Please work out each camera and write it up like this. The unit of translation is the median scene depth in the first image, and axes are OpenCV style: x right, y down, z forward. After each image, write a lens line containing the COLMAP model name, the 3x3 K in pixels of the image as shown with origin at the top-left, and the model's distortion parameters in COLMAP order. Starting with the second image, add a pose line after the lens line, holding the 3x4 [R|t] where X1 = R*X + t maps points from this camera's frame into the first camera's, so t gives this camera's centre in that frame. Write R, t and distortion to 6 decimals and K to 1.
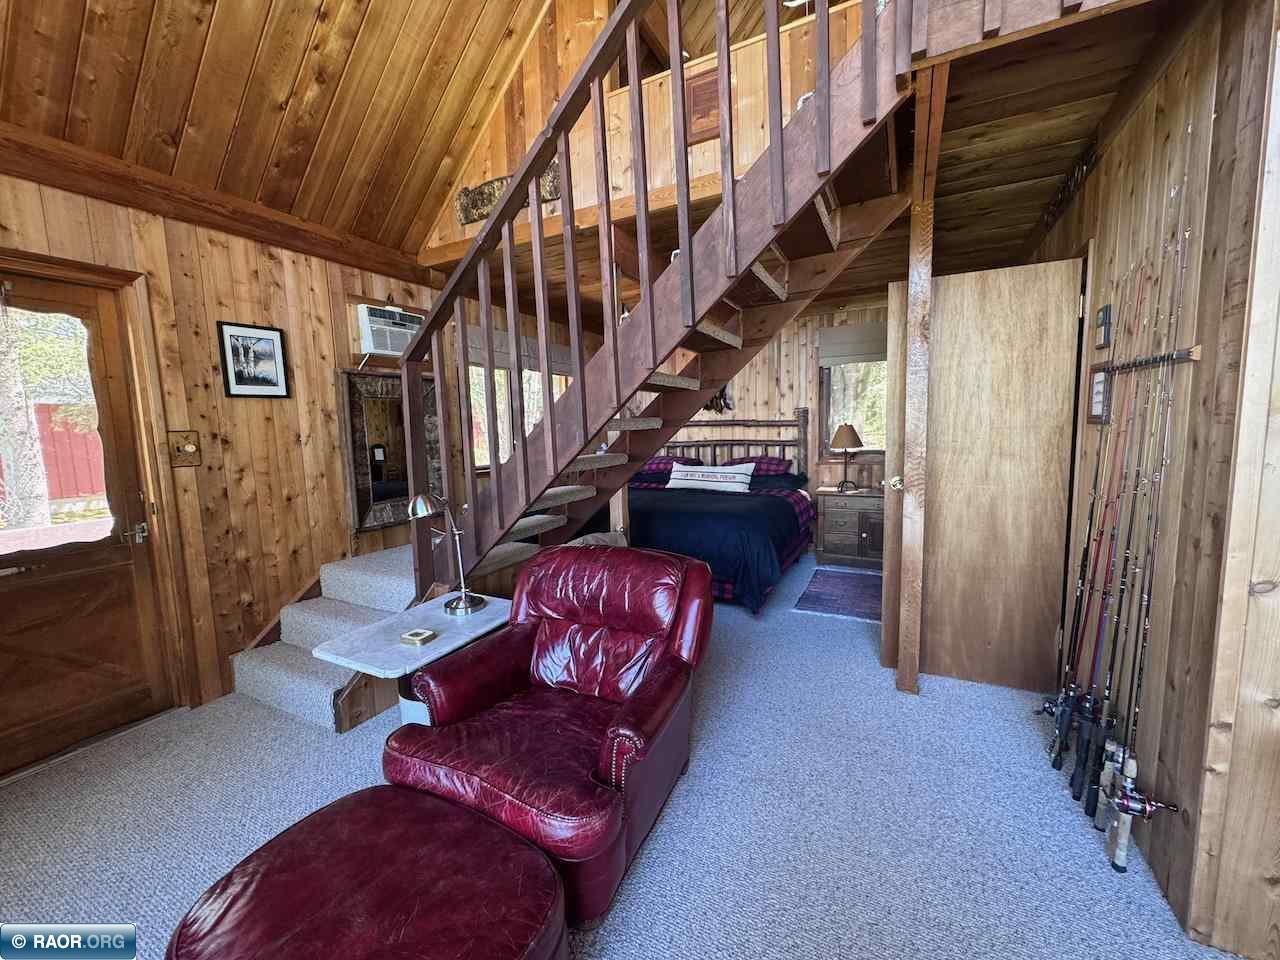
lens RADIAL K [[510.7, 0, 640.0], [0, 510.7, 480.0], [0, 0, 1]] dist [-0.001865, 0.000218]
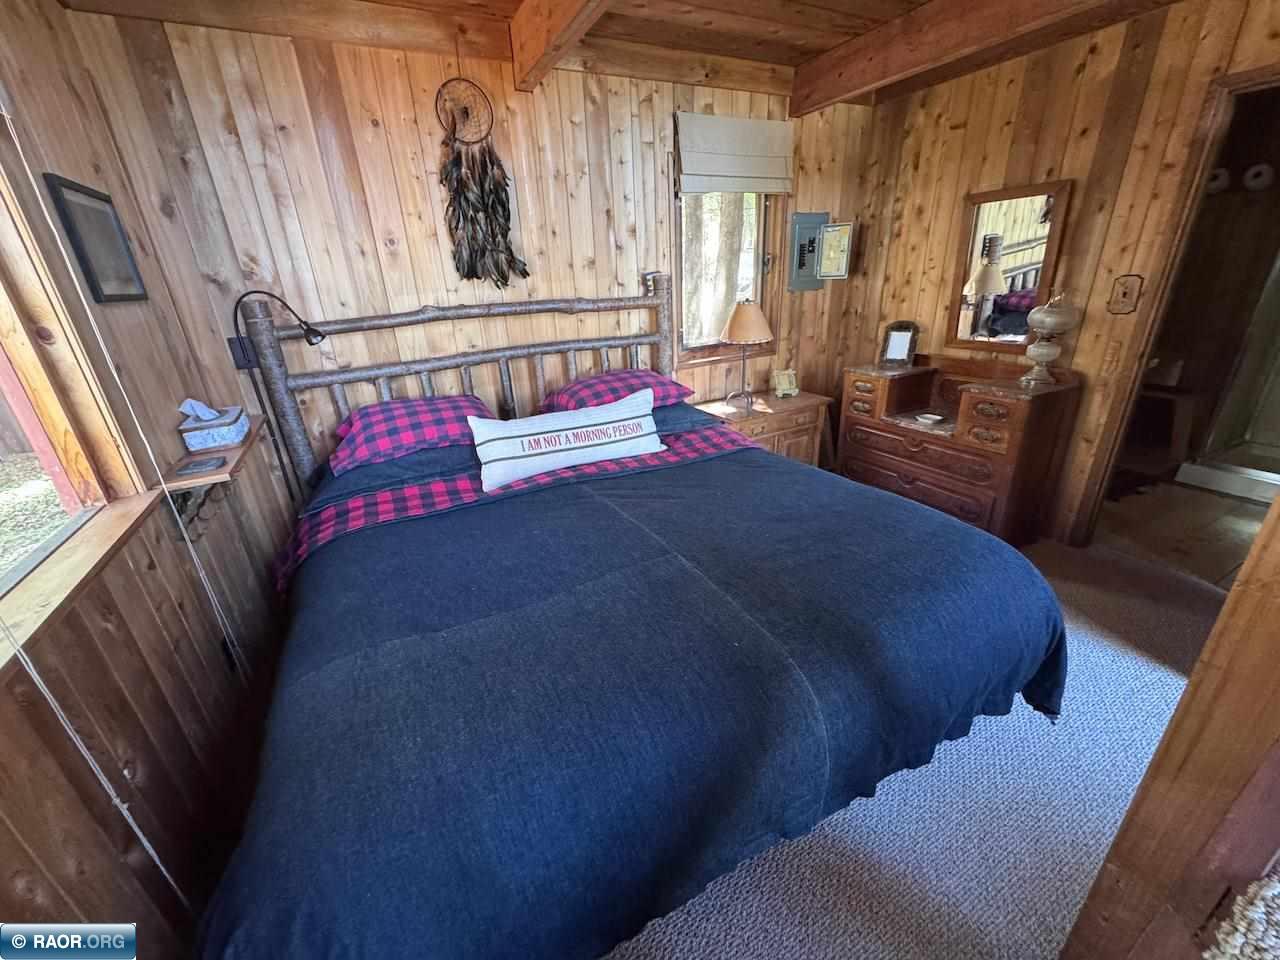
lens RADIAL K [[510.7, 0, 640.0], [0, 510.7, 480.0], [0, 0, 1]] dist [-0.001865, 0.000218]
pose [[0.562179, -0.314682, 0.764807, -0.187174], [0.120118, 0.946042, 0.300957, -0.096381], [-0.818246, -0.077324, 0.569644, 0.674400]]
